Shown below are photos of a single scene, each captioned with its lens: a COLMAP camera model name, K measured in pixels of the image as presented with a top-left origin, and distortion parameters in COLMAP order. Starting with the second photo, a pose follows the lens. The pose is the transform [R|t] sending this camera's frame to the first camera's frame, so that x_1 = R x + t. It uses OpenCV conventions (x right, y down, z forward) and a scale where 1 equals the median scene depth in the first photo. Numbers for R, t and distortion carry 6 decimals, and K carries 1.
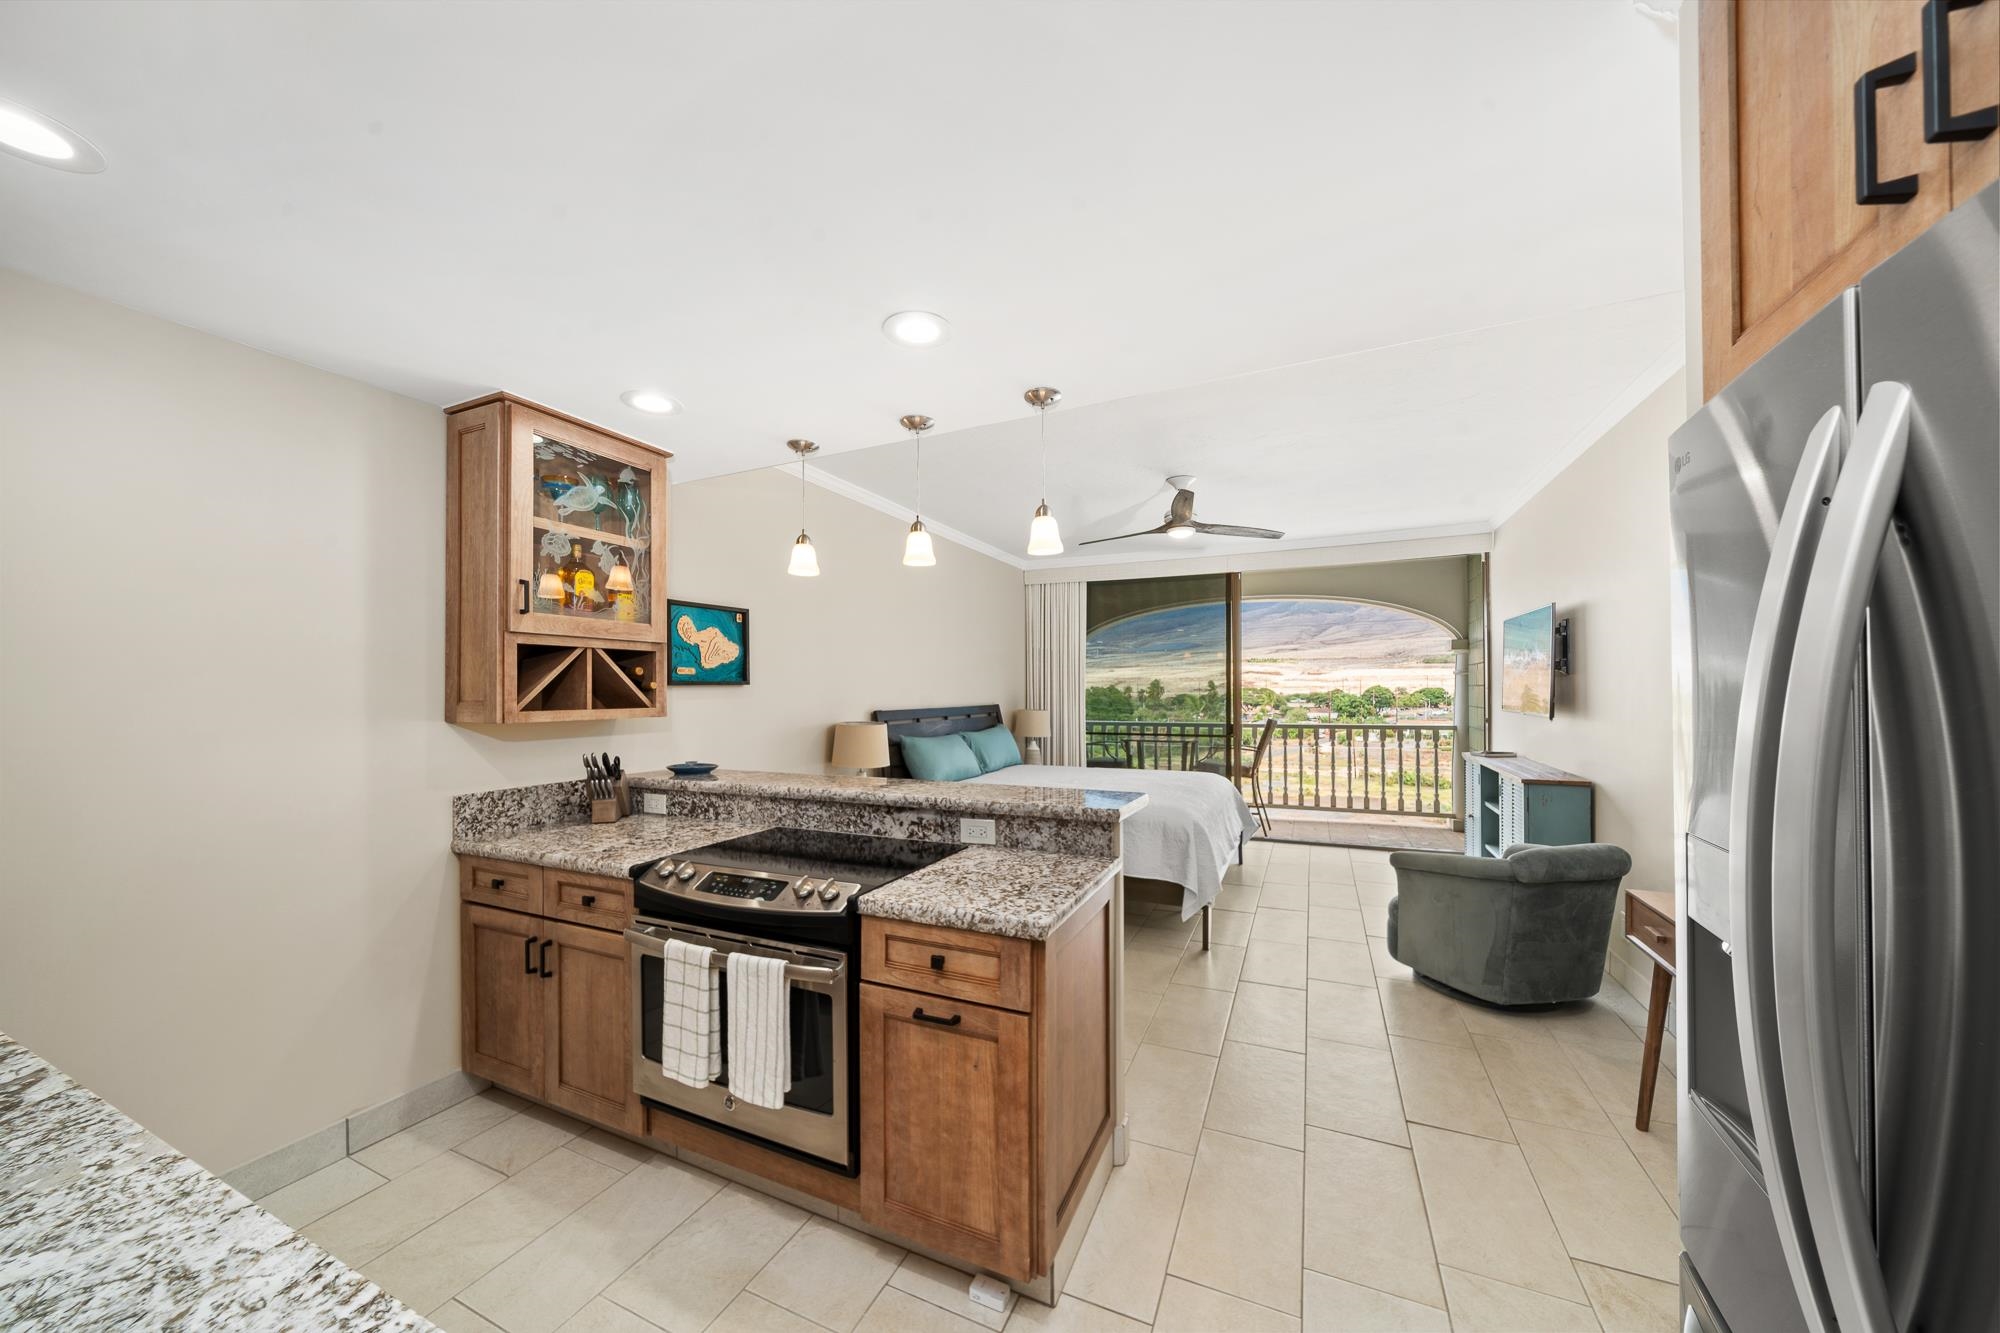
lens RADIAL K [[694.7, 0, 1003.7], [0, 694.7, 689.0], [0, 0, 1]] dist [-0.003110, -0.000069]
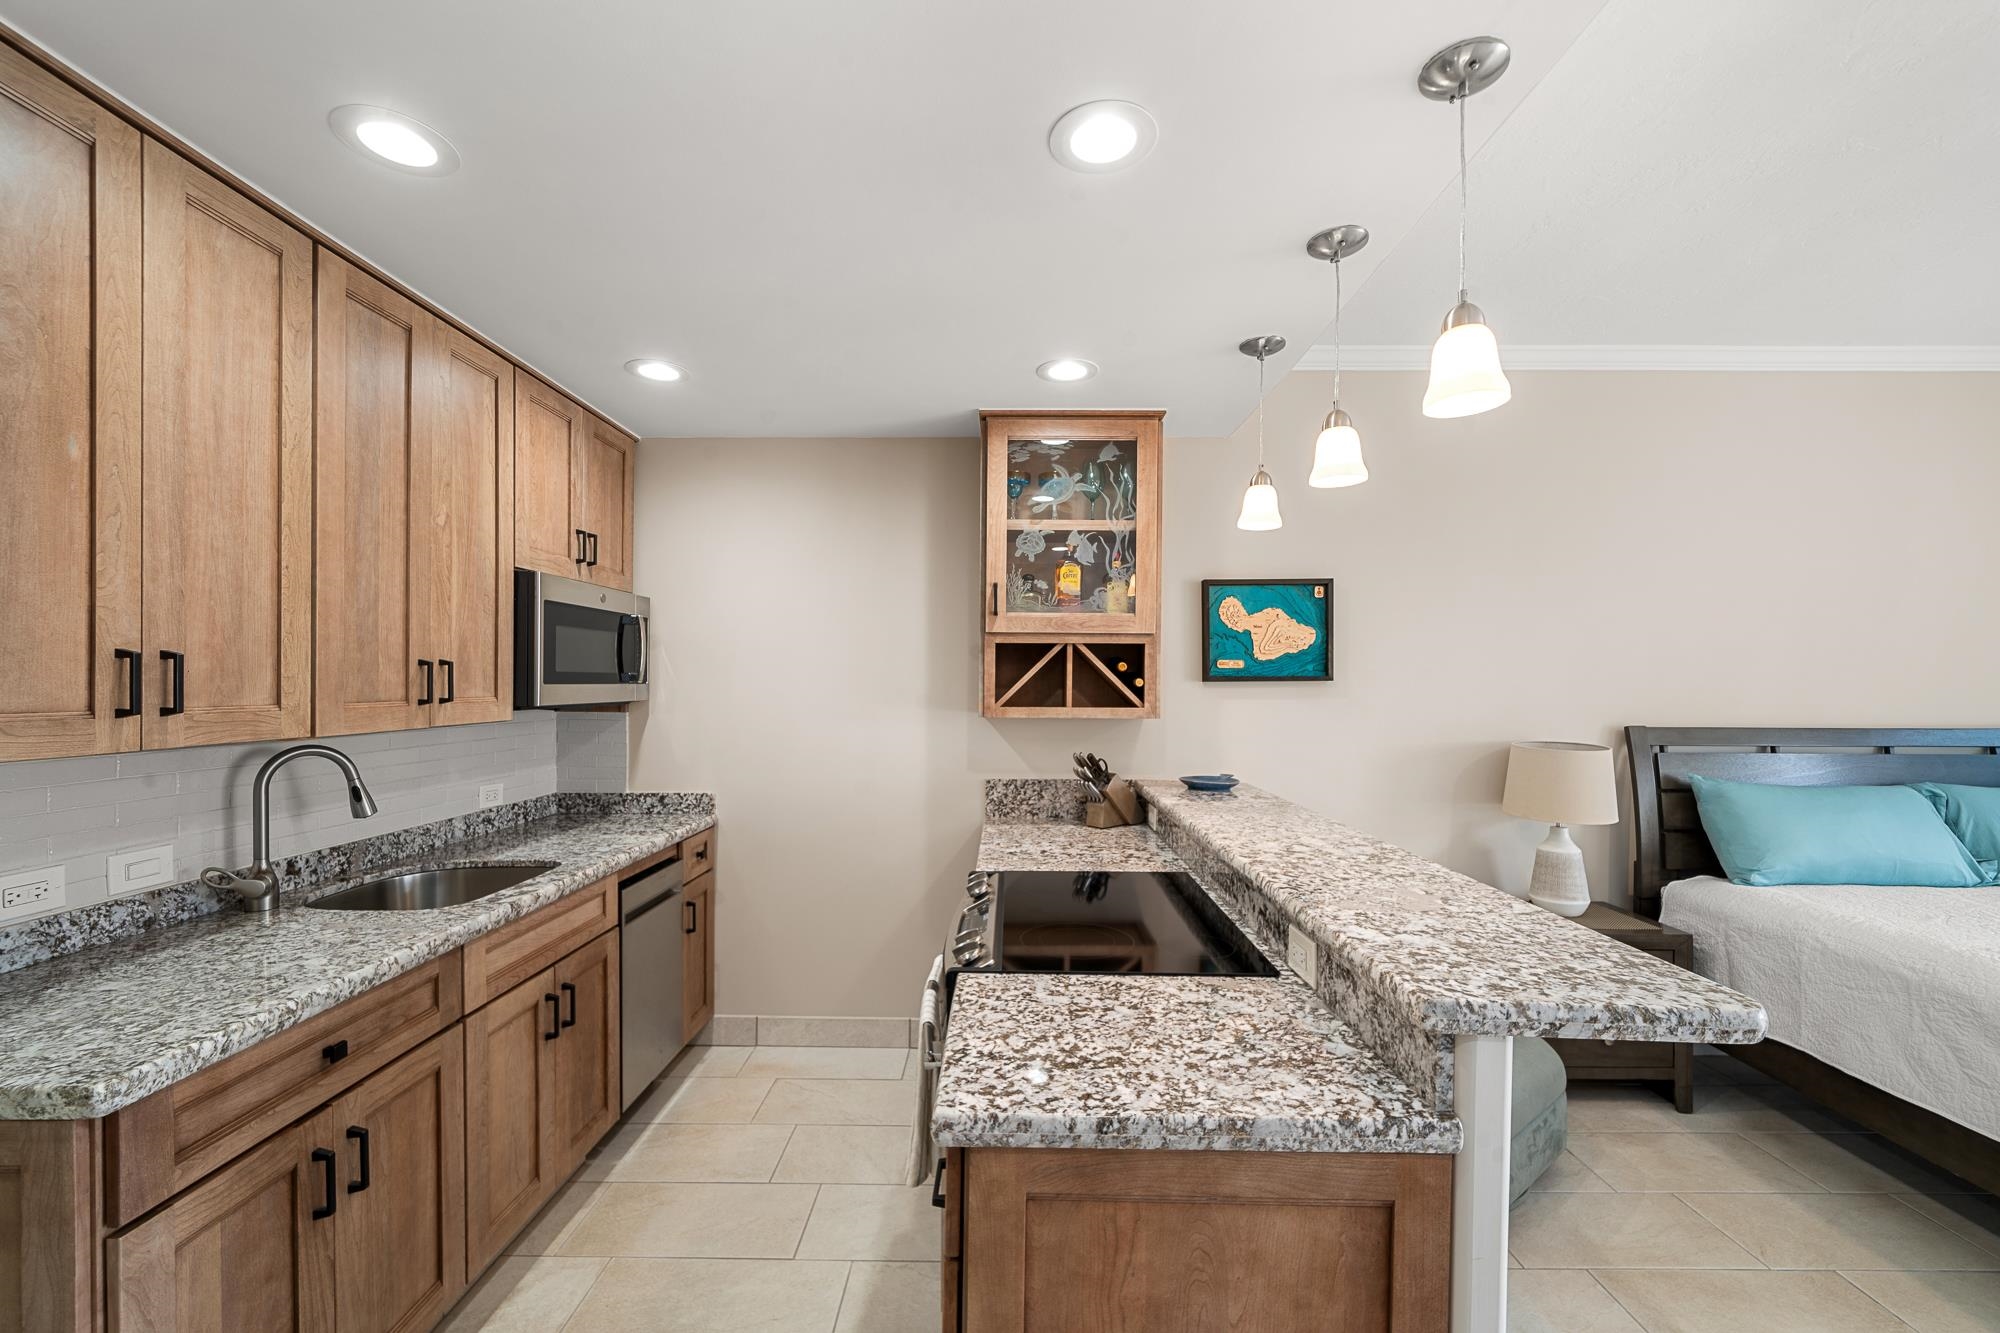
lens RADIAL K [[813.4, 0, 992.3], [0, 813.4, 687.1], [0, 0, 1]] dist [-0.001114, -0.000260]
pose [[0.395367, 0.016720, -0.918371, 0.383054], [-0.004931, 0.999859, 0.016081, -0.015510], [0.918510, -0.001829, 0.395393, 0.431641]]
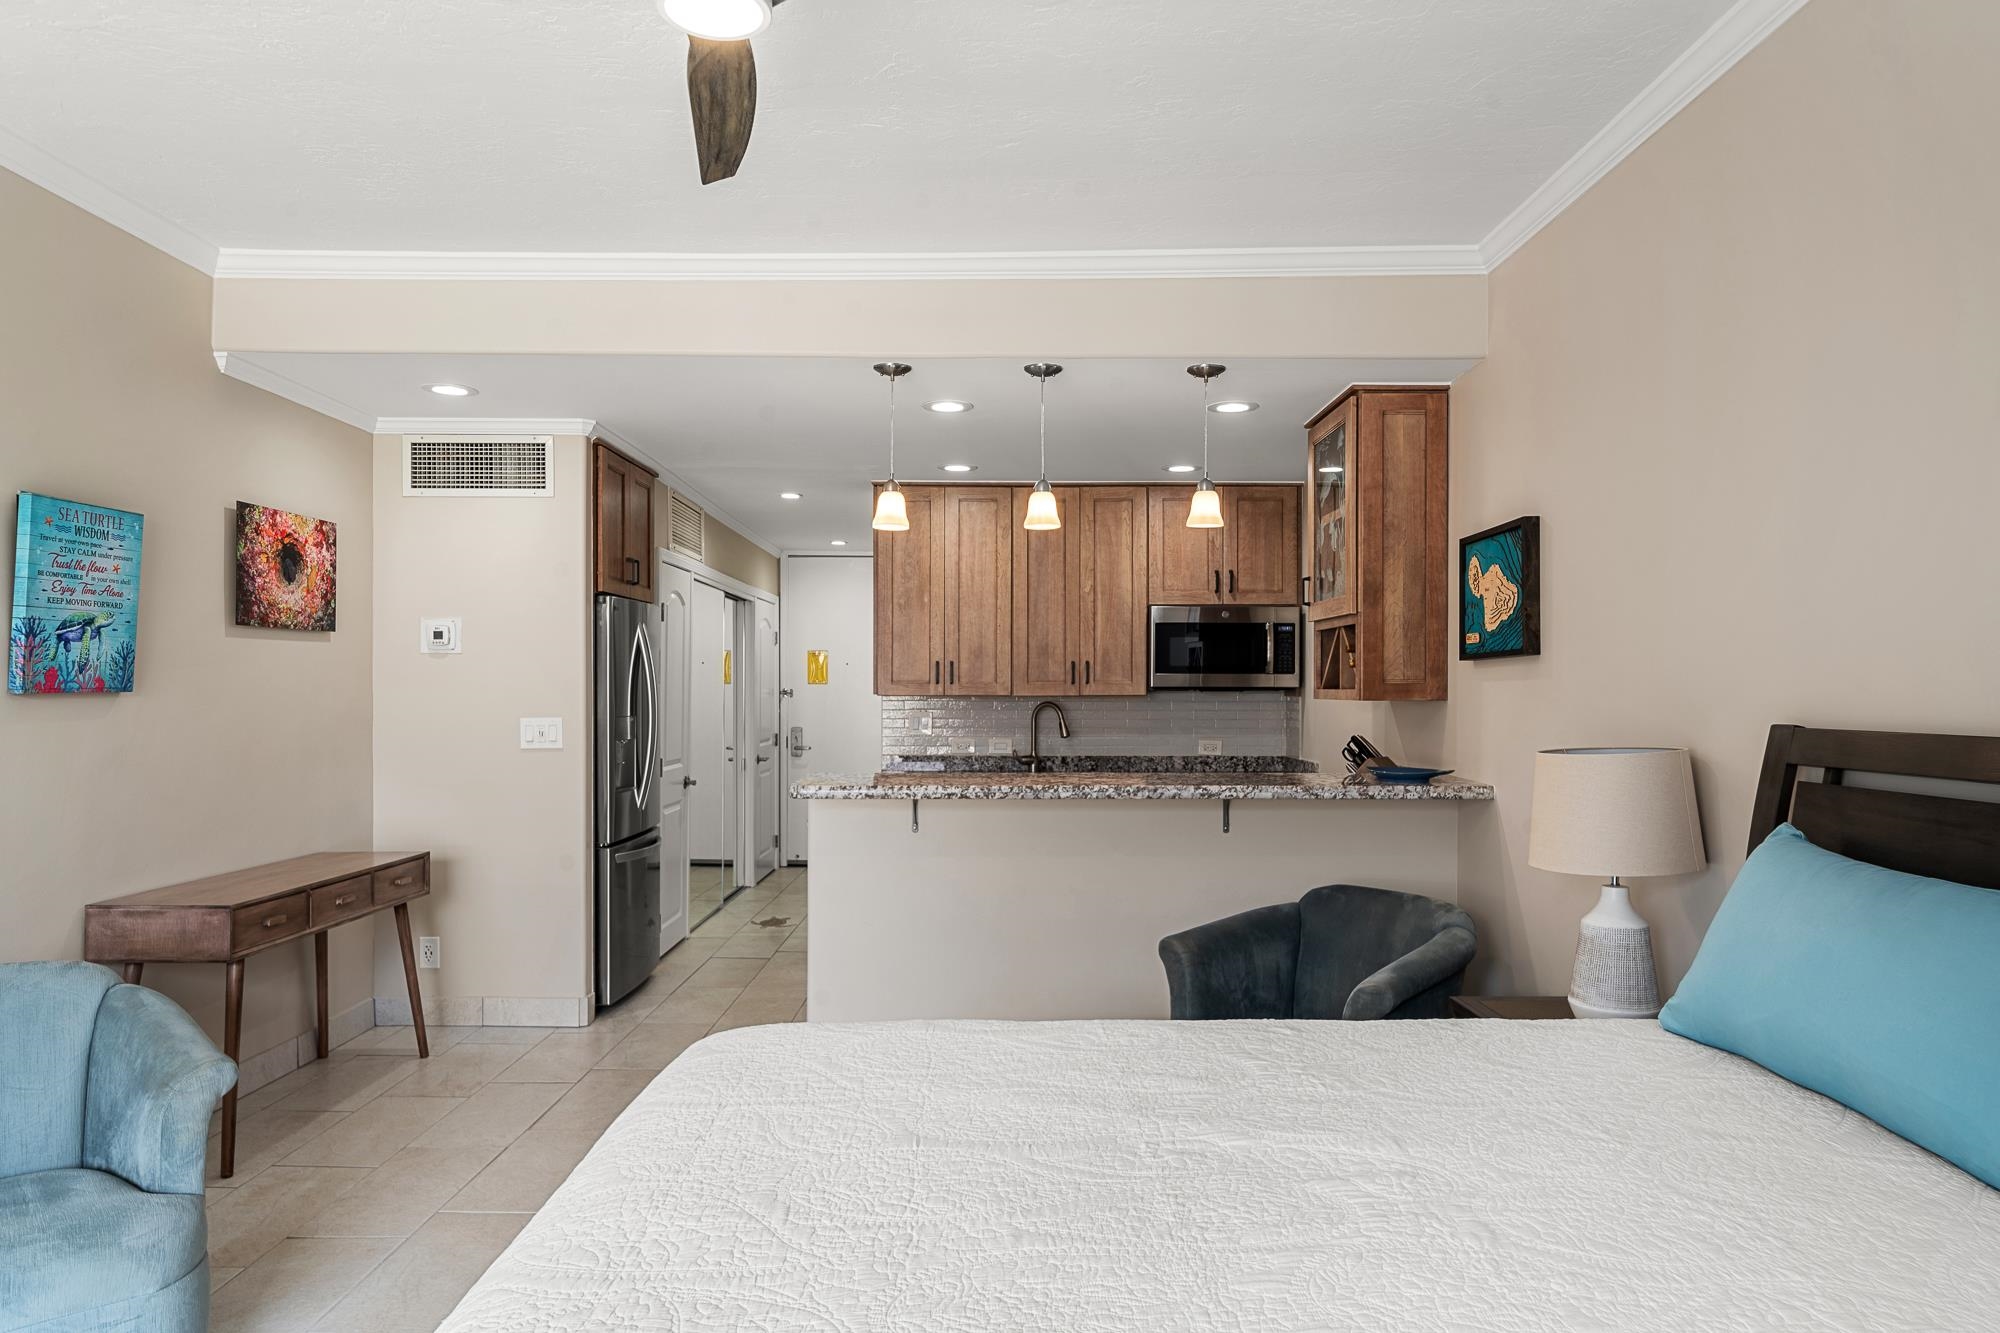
lens RADIAL K [[1208.5, 0, 983.9], [0, 1208.5, 693.3], [0, 0, 1]] dist [-0.007653, -0.005280]
pose [[-0.916950, 0.006314, -0.398953, 0.535452], [0.005252, 0.999979, 0.003754, 0.024673], [0.398968, 0.001347, -0.916964, 2.268652]]
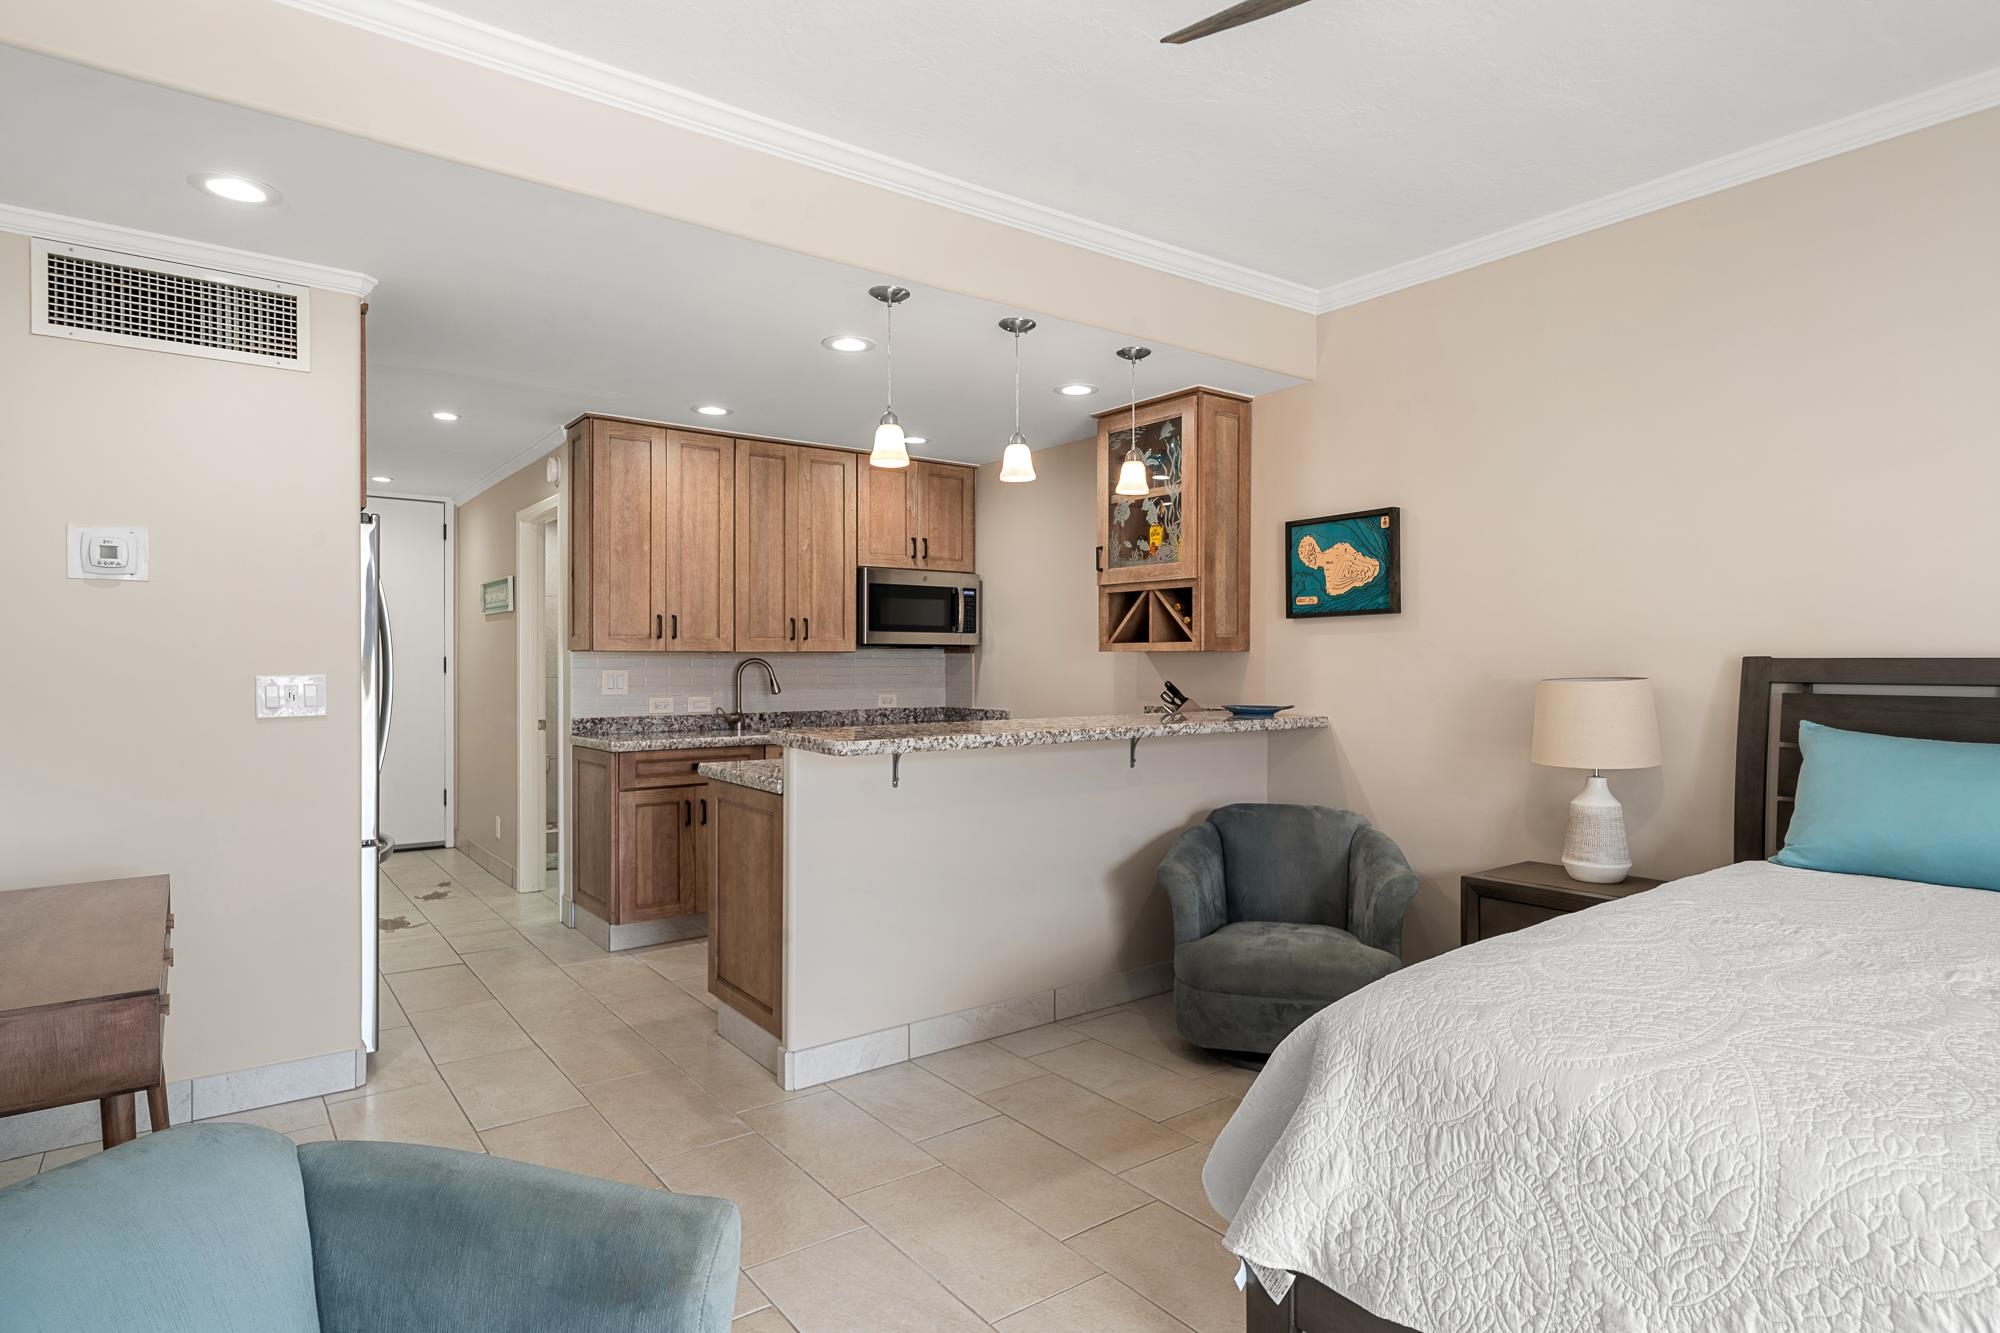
lens RADIAL K [[1058.6, 0, 989.4], [0, 1058.6, 667.7], [0, 0, 1]] dist [-0.008165, 0.000402]
pose [[-0.492903, 0.011914, -0.870003, 1.045980], [0.005007, 0.999929, 0.010856, 0.048510], [0.870070, 0.000995, -0.492927, 1.567904]]
